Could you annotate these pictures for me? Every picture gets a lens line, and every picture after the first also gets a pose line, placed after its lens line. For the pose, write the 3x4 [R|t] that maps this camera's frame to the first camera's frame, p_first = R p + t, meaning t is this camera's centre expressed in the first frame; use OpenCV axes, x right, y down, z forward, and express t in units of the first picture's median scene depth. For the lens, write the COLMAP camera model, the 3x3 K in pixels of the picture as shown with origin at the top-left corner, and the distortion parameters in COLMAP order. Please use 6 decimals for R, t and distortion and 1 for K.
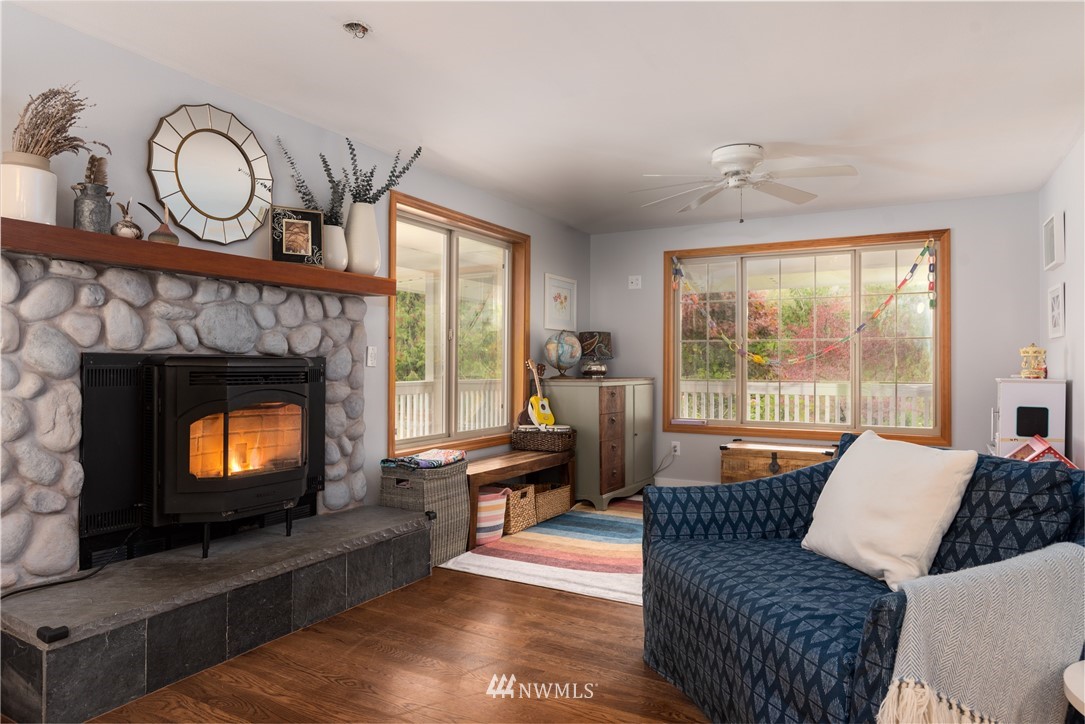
lens RADIAL K [[678.8, 0, 542.5], [0, 678.8, 362.0], [0, 0, 1]] dist [-0.003058, 0.002082]
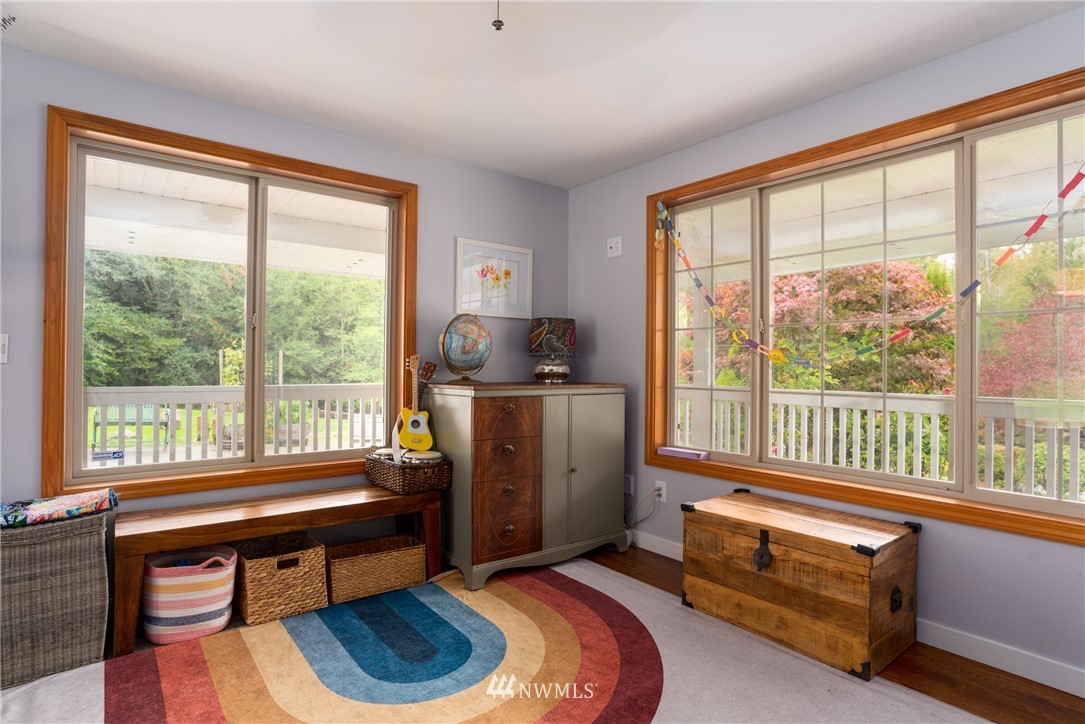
lens RADIAL K [[558.4, 0, 542.5], [0, 558.4, 362.0], [0, 0, 1]] dist [-0.047735, 0.020145]
pose [[0.921702, 0.004650, -0.387870, 0.340373], [-0.004810, 0.999988, 0.000558, 0.001405], [0.387868, 0.001352, 0.921714, 0.518217]]
